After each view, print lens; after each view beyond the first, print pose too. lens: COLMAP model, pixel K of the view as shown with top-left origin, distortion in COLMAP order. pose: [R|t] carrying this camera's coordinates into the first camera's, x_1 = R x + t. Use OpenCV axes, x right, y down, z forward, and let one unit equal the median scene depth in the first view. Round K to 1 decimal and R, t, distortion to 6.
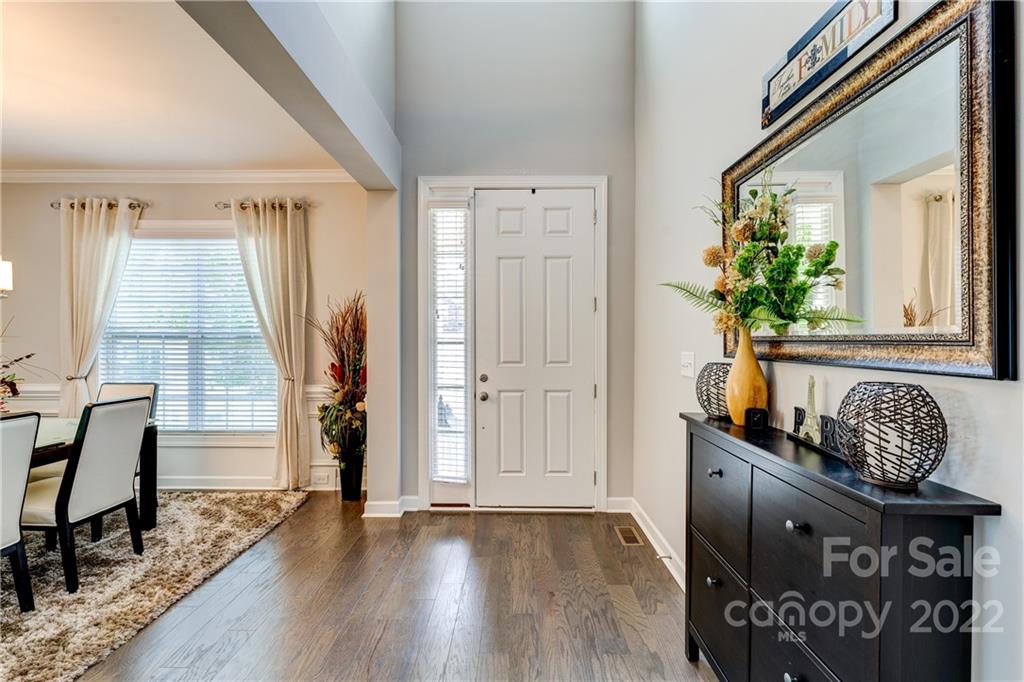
lens RADIAL K [[458.2, 0, 512.0], [0, 458.2, 341.0], [0, 0, 1]] dist [0.002177, 0.000382]
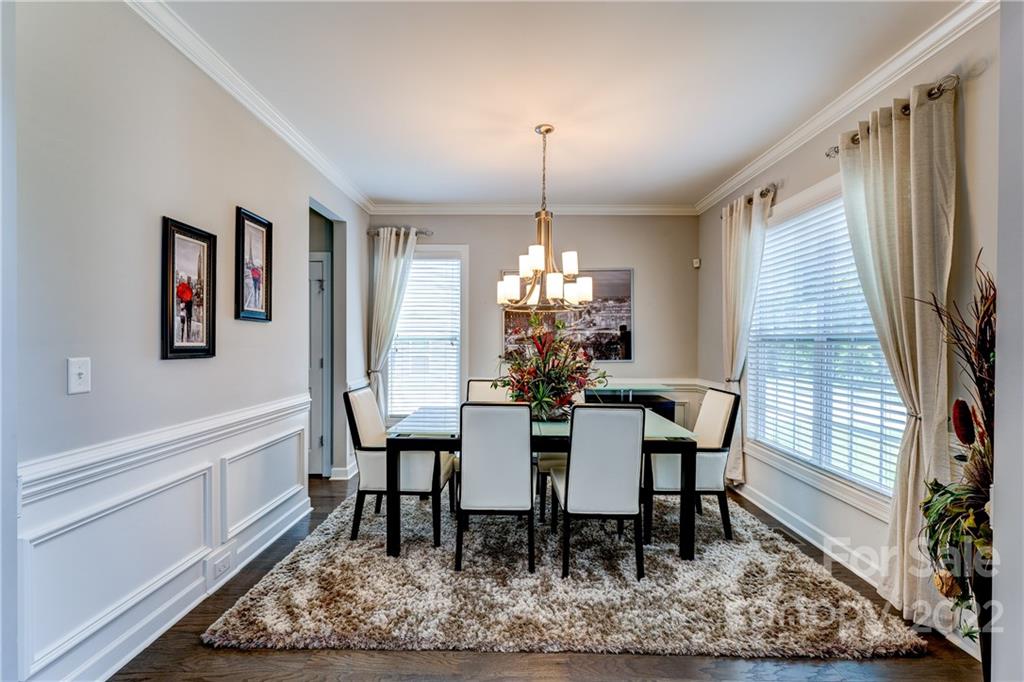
lens RADIAL K [[458.2, 0, 512.0], [0, 458.2, 341.0], [0, 0, 1]] dist [0.002177, 0.000382]
pose [[-0.007788, -0.003360, -0.999964, 0.075916], [-0.005270, 0.999981, -0.003319, -0.001812], [0.999956, 0.005244, -0.007805, 0.564111]]
